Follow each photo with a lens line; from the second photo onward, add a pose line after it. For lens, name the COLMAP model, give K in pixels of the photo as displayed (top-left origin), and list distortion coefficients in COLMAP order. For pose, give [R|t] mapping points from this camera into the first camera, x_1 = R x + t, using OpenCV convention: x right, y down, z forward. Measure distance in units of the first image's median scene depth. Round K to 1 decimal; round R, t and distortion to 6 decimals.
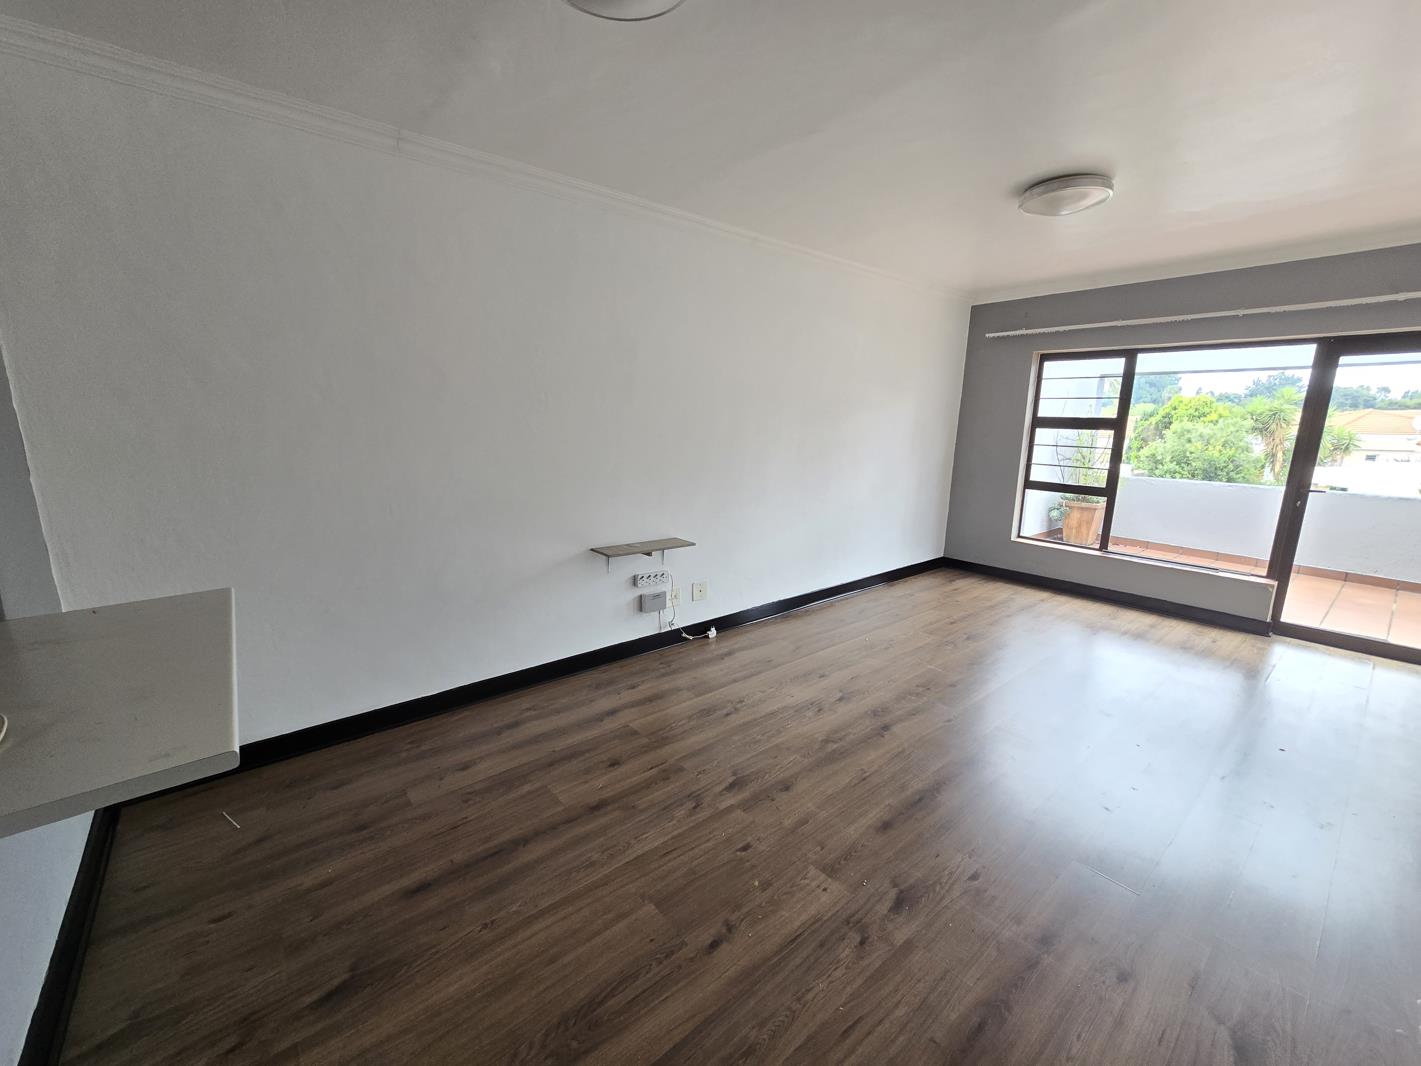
lens RADIAL K [[579.6, 0, 724.3], [0, 579.6, 535.6], [0, 0, 1]] dist [-0.007393, -0.000544]
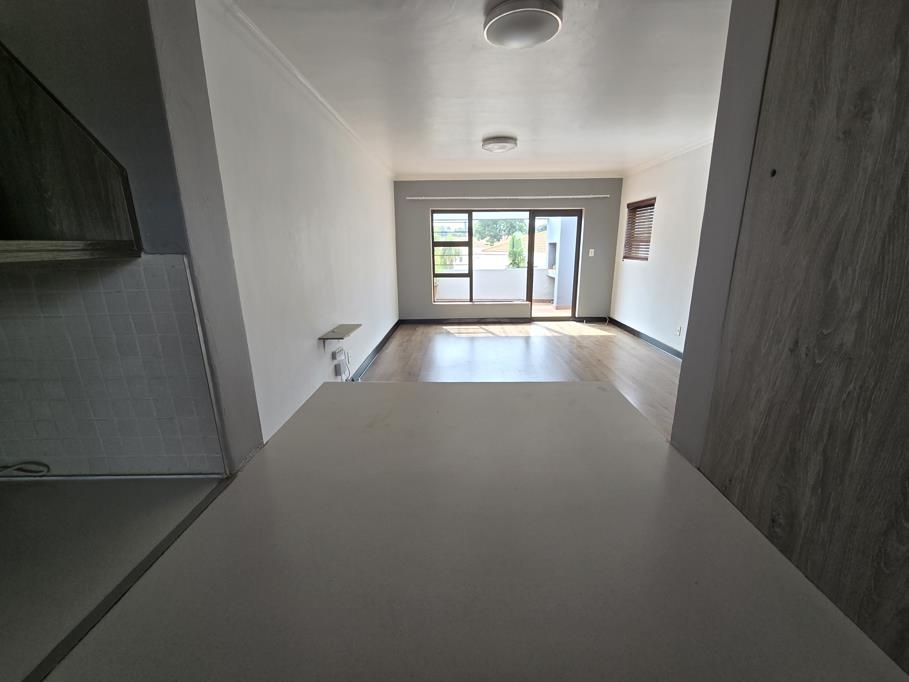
lens RADIAL K [[370.8, 0, 463.3], [0, 370.8, 342.7], [0, 0, 1]] dist [-0.007393, -0.000544]
pose [[0.638349, -0.215869, 0.738858, -0.594887], [0.172825, 0.975559, 0.135709, -0.024791], [-0.750094, 0.041064, 0.660055, 0.112104]]
